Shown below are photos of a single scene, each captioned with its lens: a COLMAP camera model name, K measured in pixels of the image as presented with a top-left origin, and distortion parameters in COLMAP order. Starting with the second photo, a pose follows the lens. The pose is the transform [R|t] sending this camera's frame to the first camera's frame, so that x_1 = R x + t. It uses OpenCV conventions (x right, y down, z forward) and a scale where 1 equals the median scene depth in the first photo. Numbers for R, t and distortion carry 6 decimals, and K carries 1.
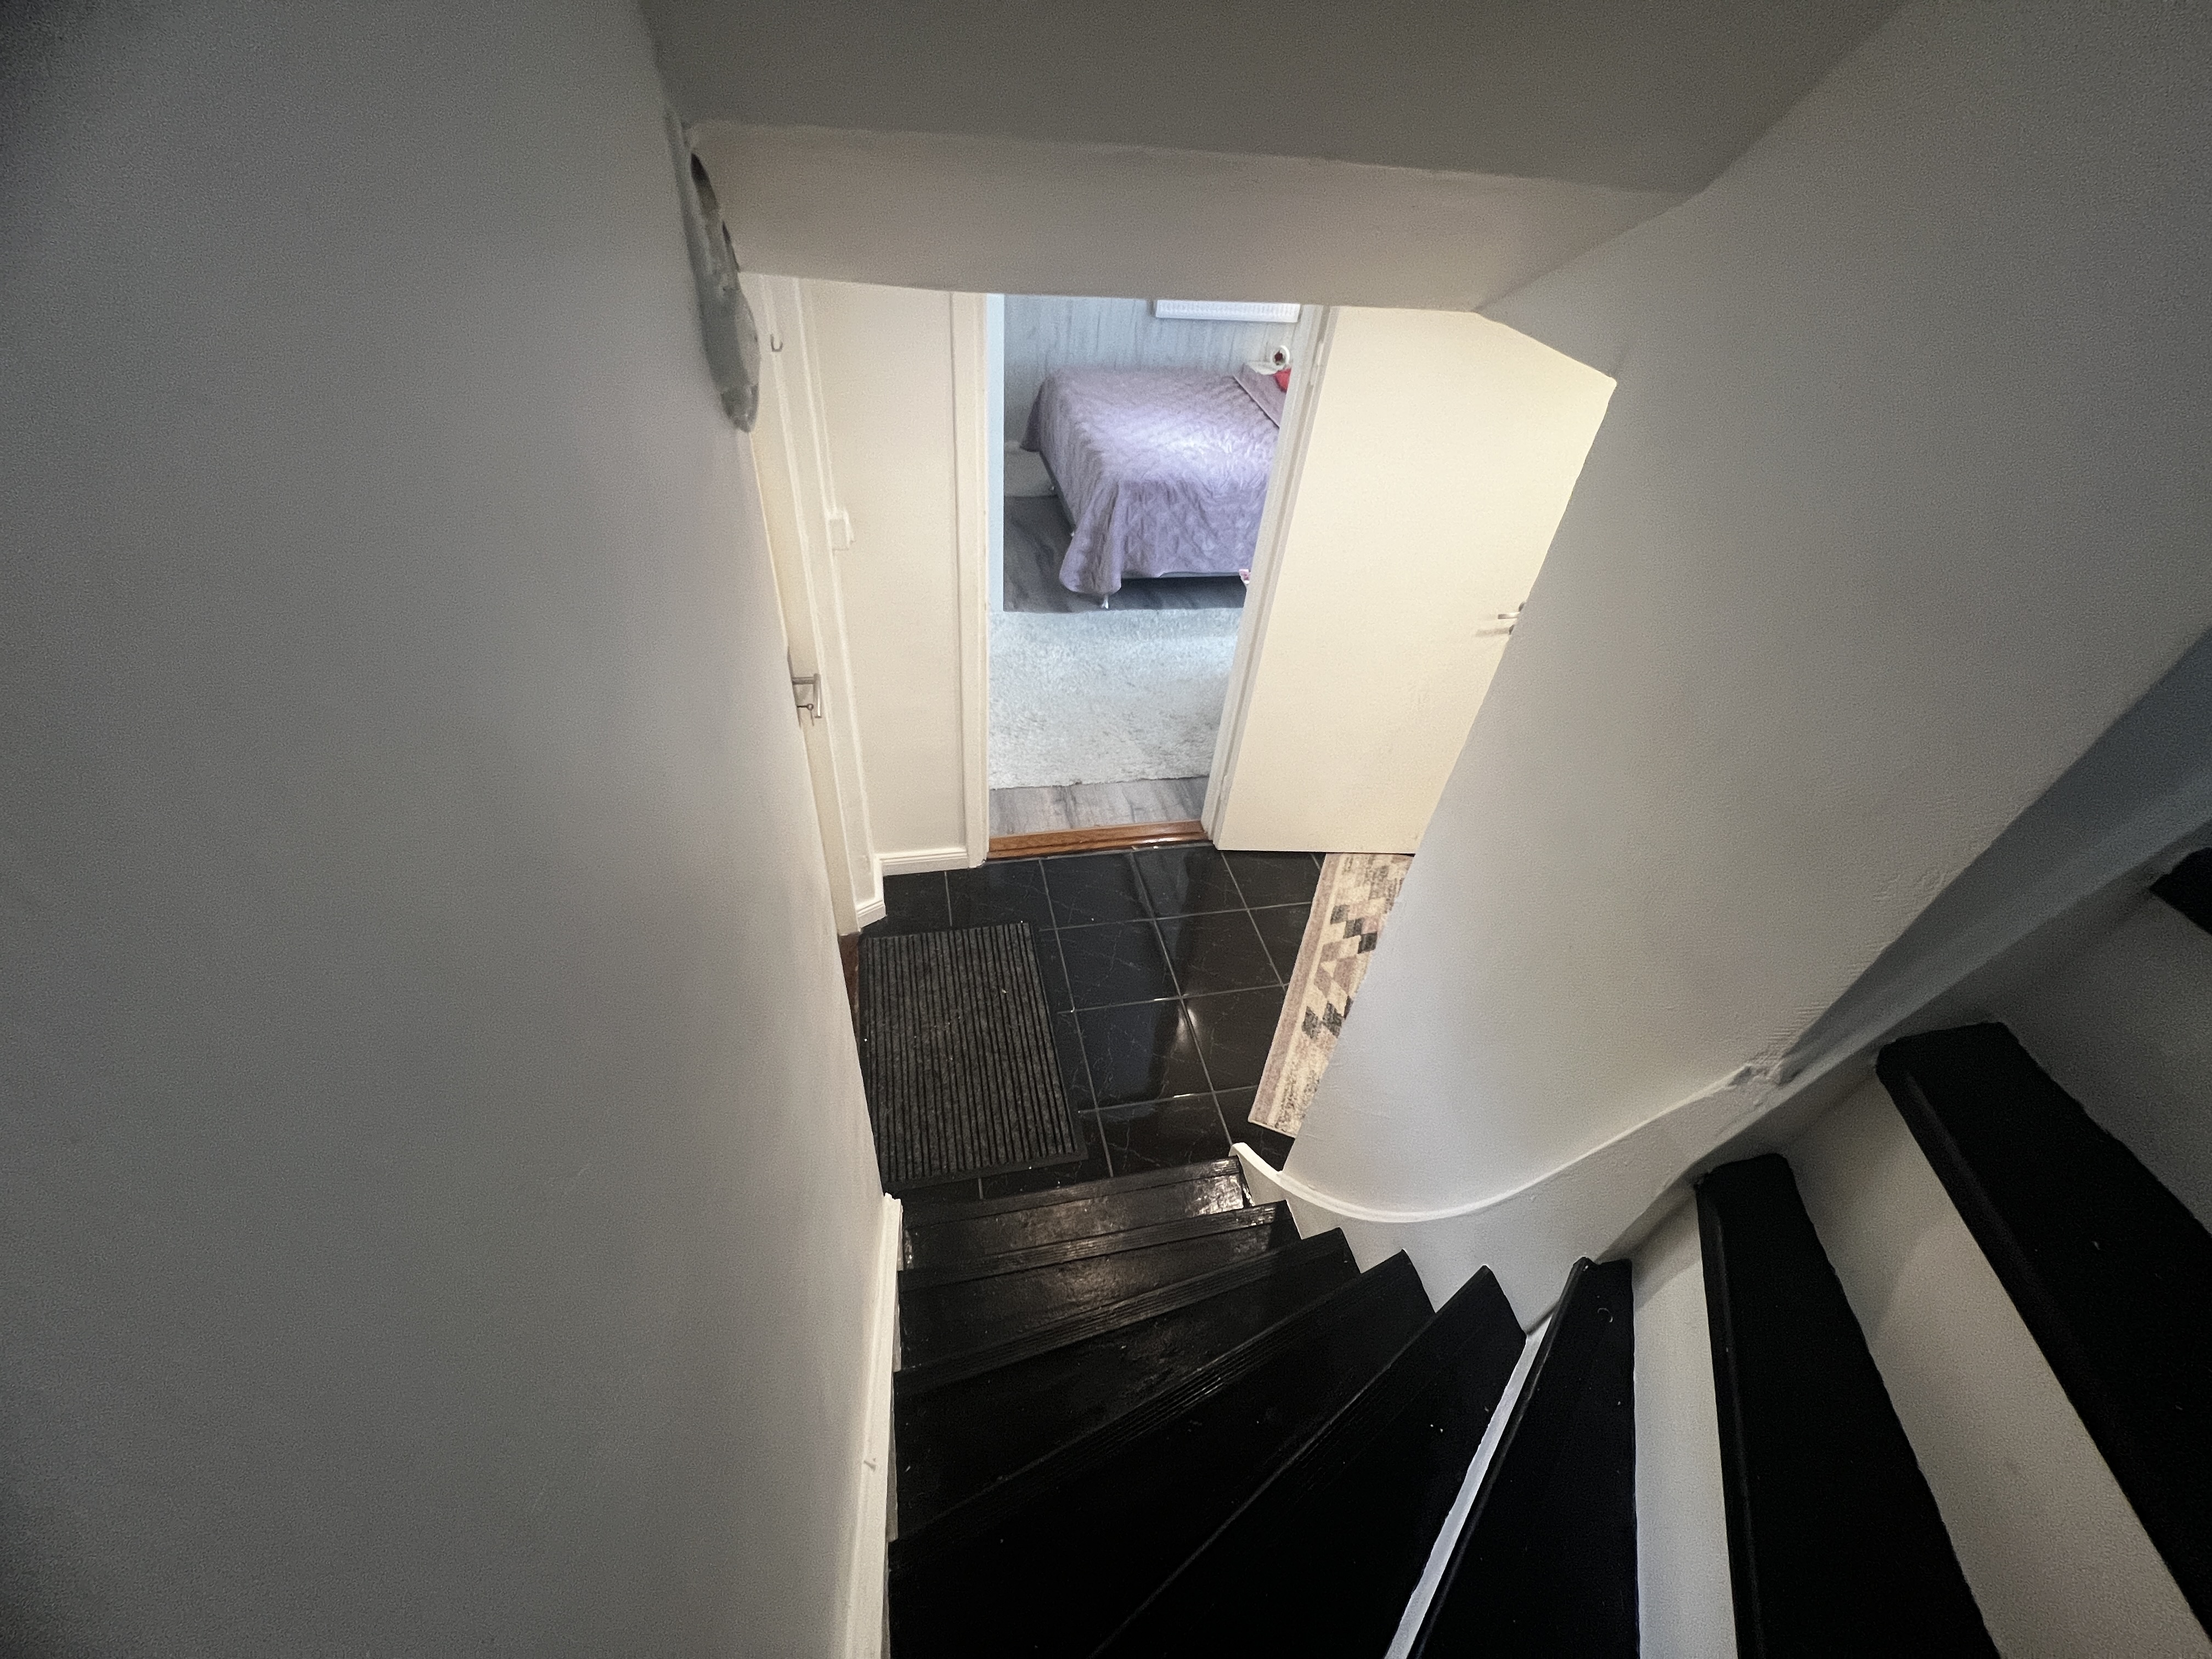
lens RADIAL K [[885.4, 0, 1098.4], [0, 885.4, 827.4], [0, 0, 1]] dist [-0.003406, 0.001225]
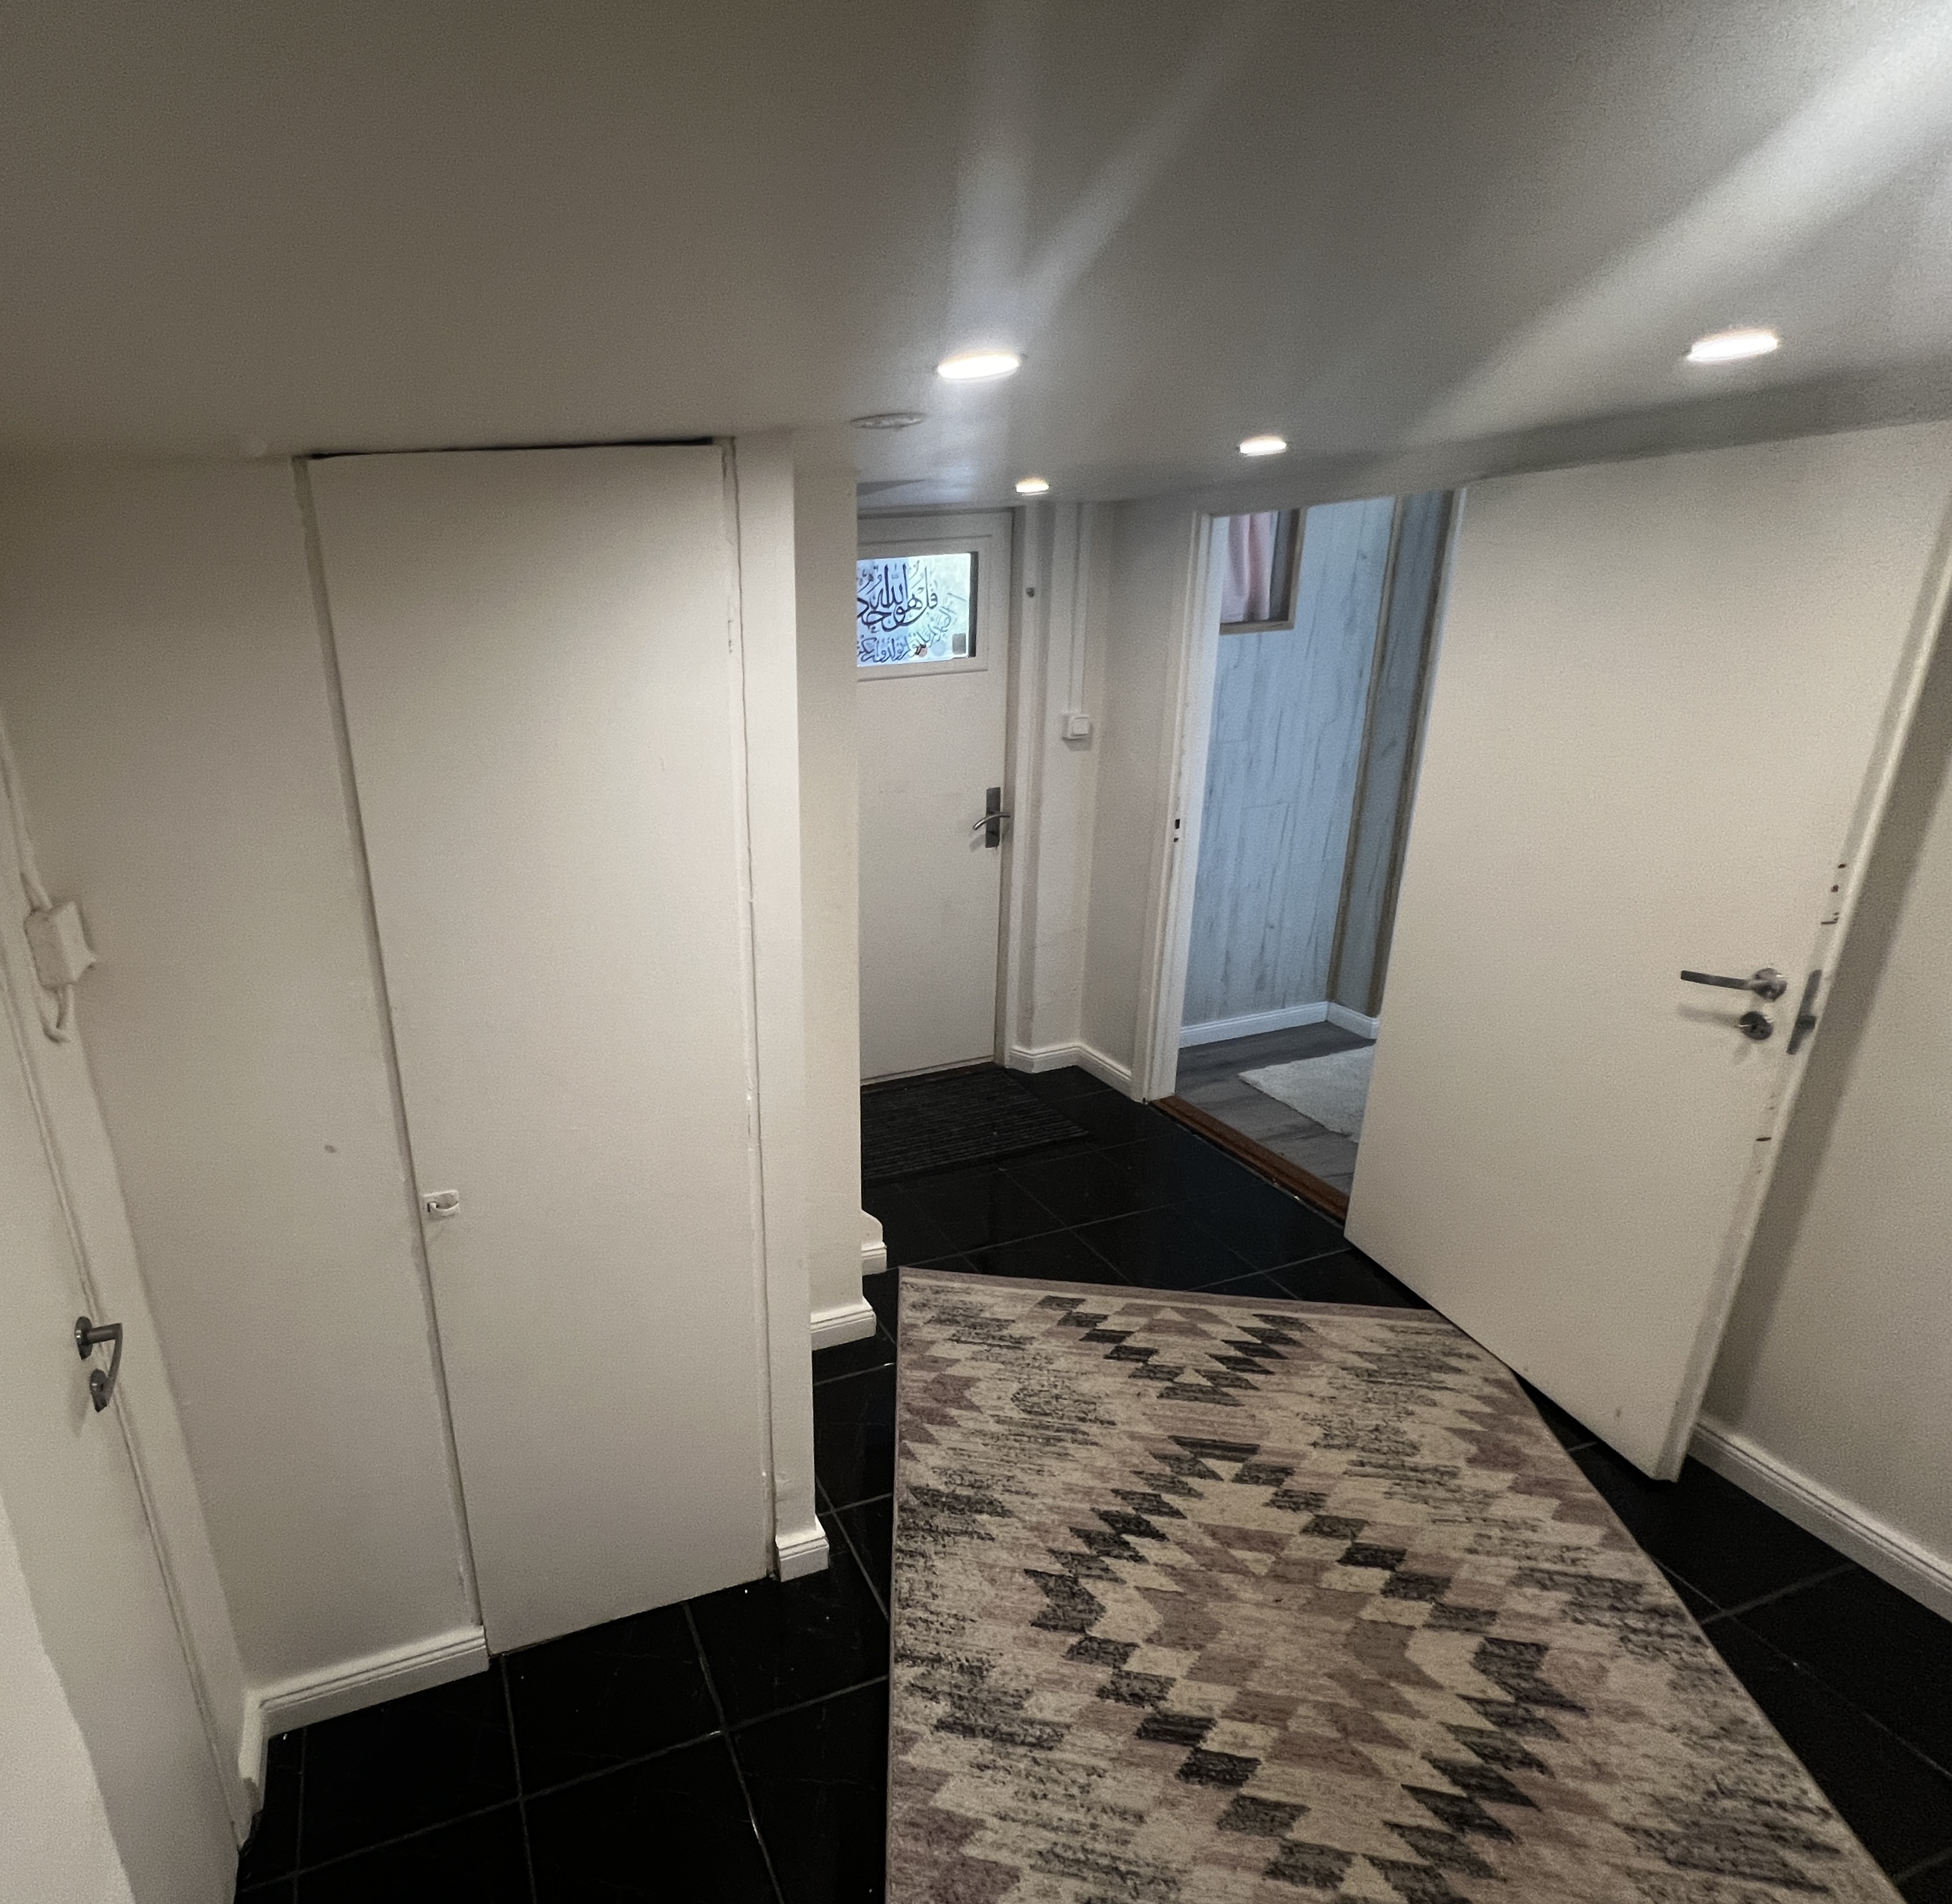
lens RADIAL K [[1047.2, 0, 670.7], [0, 1047.2, 942.0], [0, 0, 1]] dist [-0.003348, 0.001965]
pose [[0.054449, 0.235117, -0.970441, 0.660709], [-0.599877, 0.784648, 0.156446, 0.024626], [0.798237, 0.573627, 0.183765, 0.195335]]
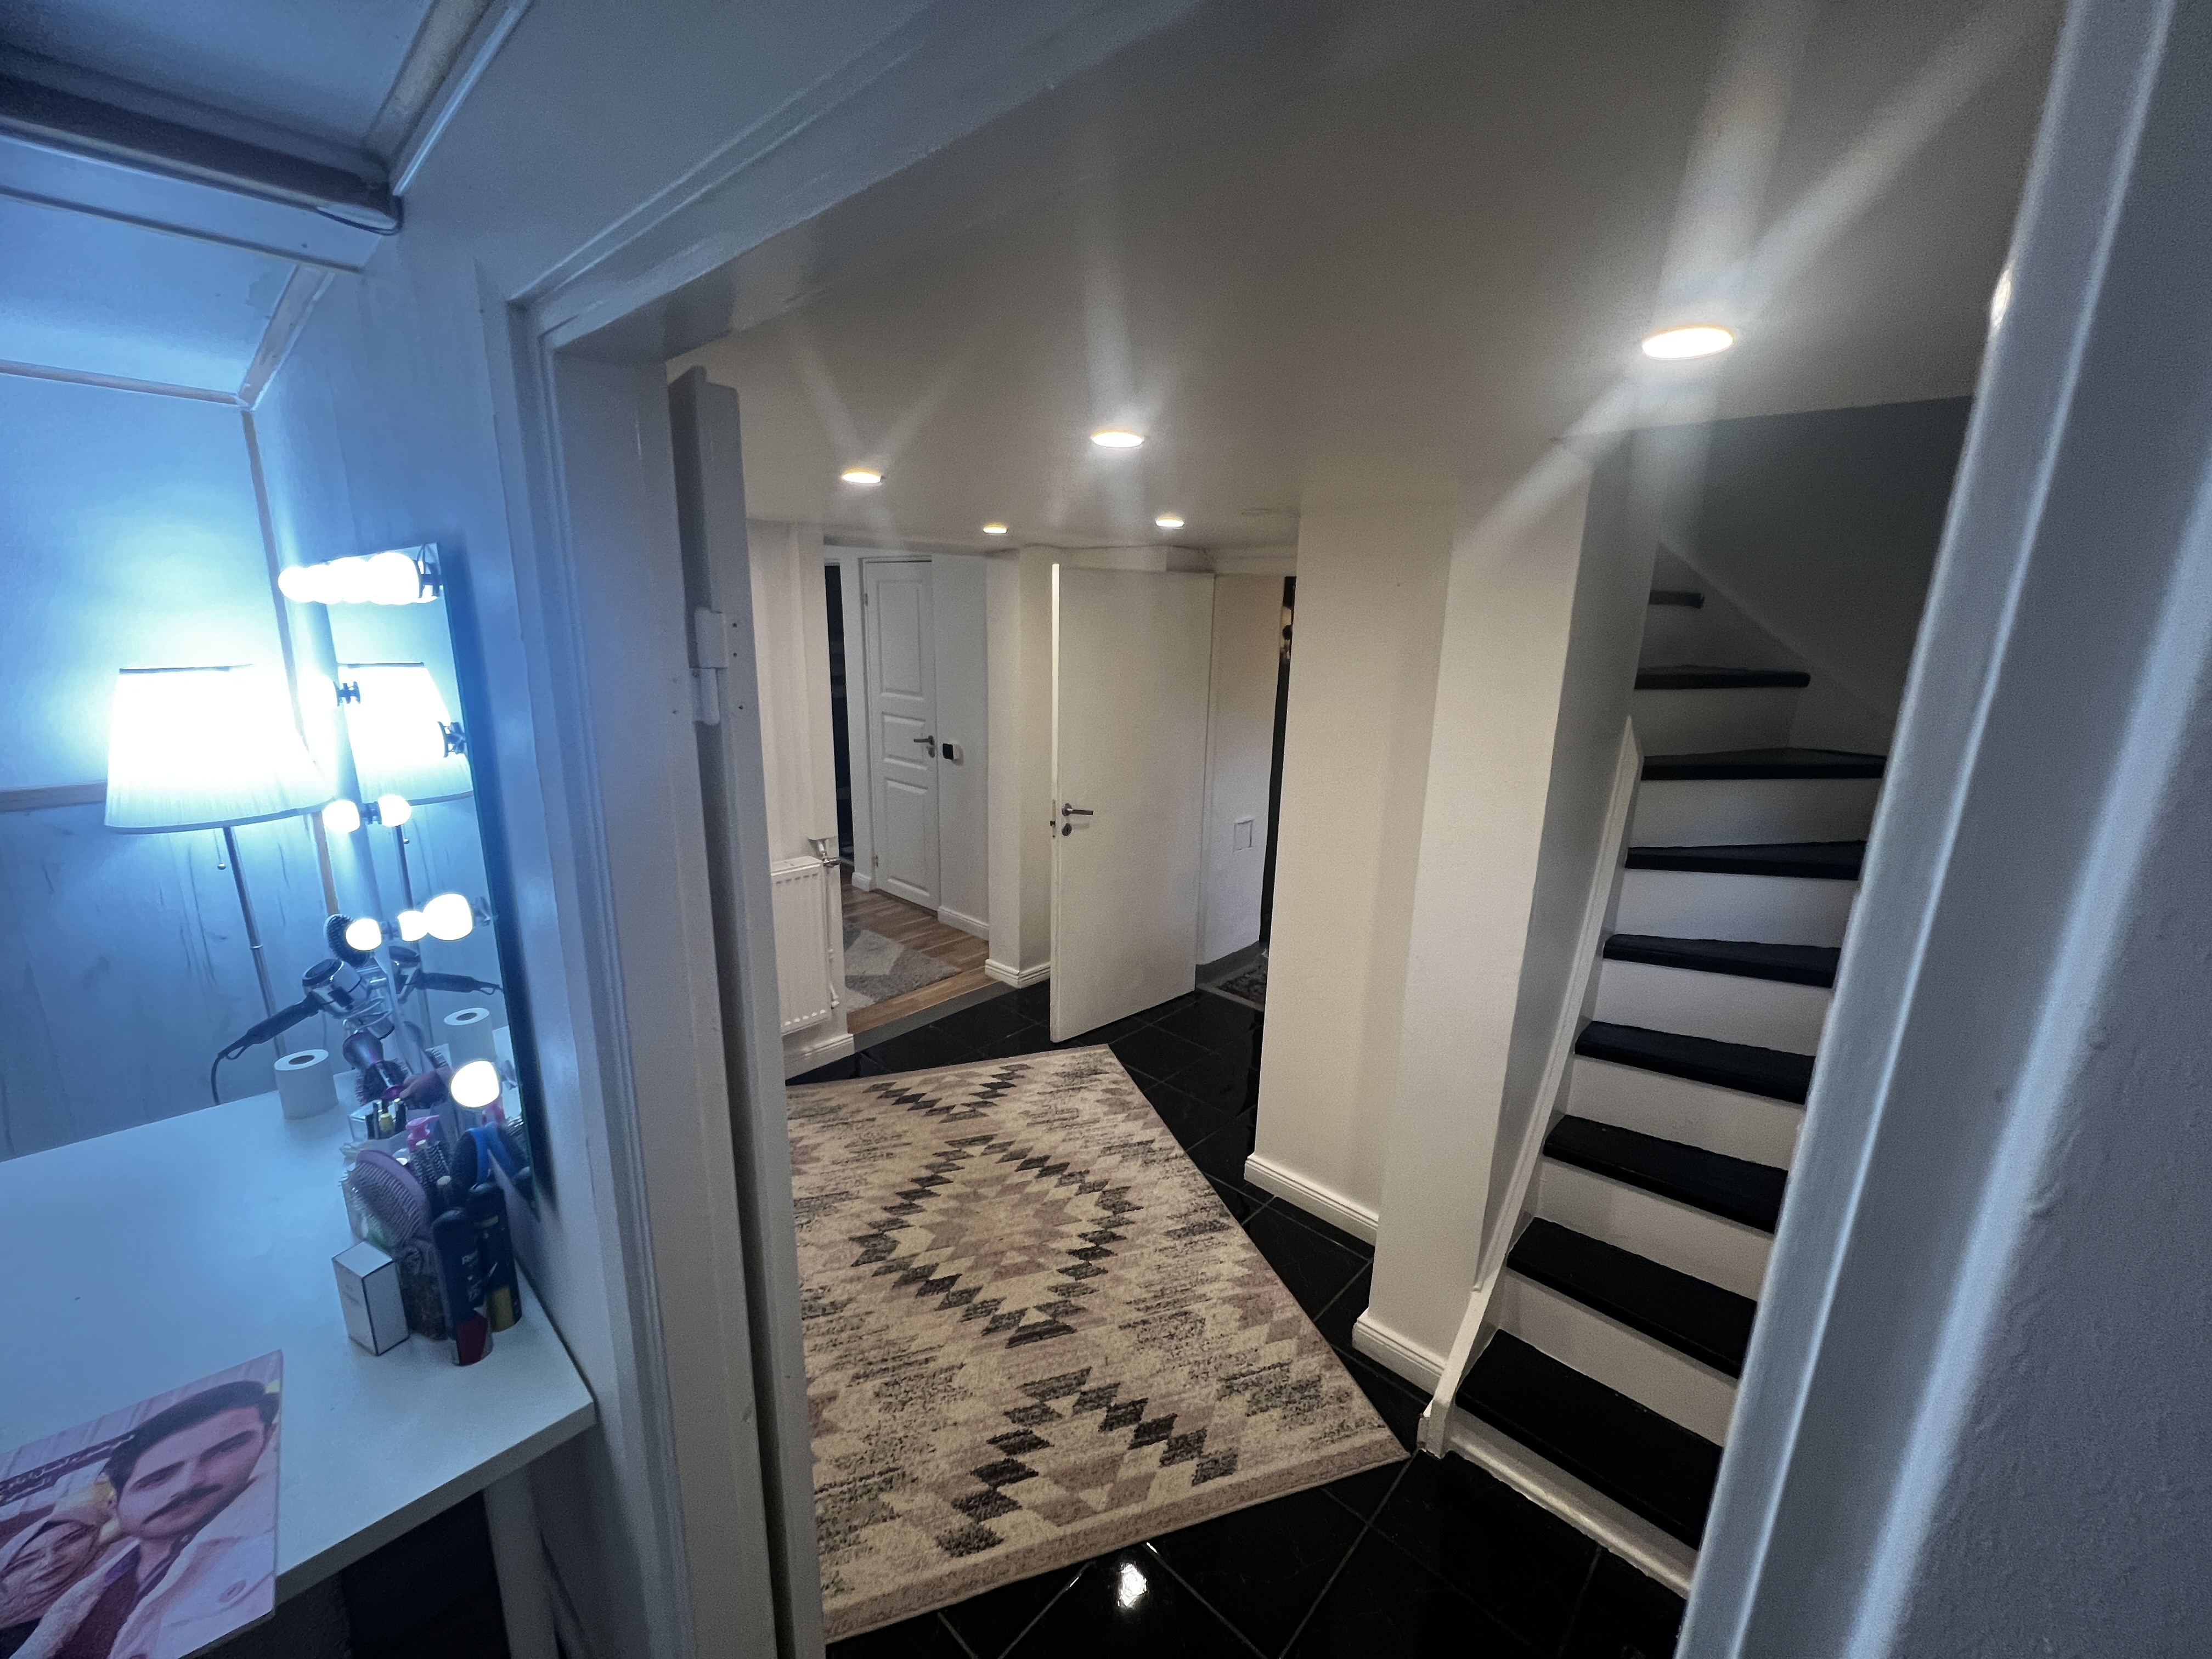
lens RADIAL K [[885.4, 0, 1098.4], [0, 885.4, 827.4], [0, 0, 1]] dist [-0.003406, 0.001225]
pose [[-0.566394, -0.278034, 0.775819, -0.075966], [0.487078, 0.646436, 0.587262, -0.318170], [-0.664795, 0.710506, -0.230713, 0.526843]]
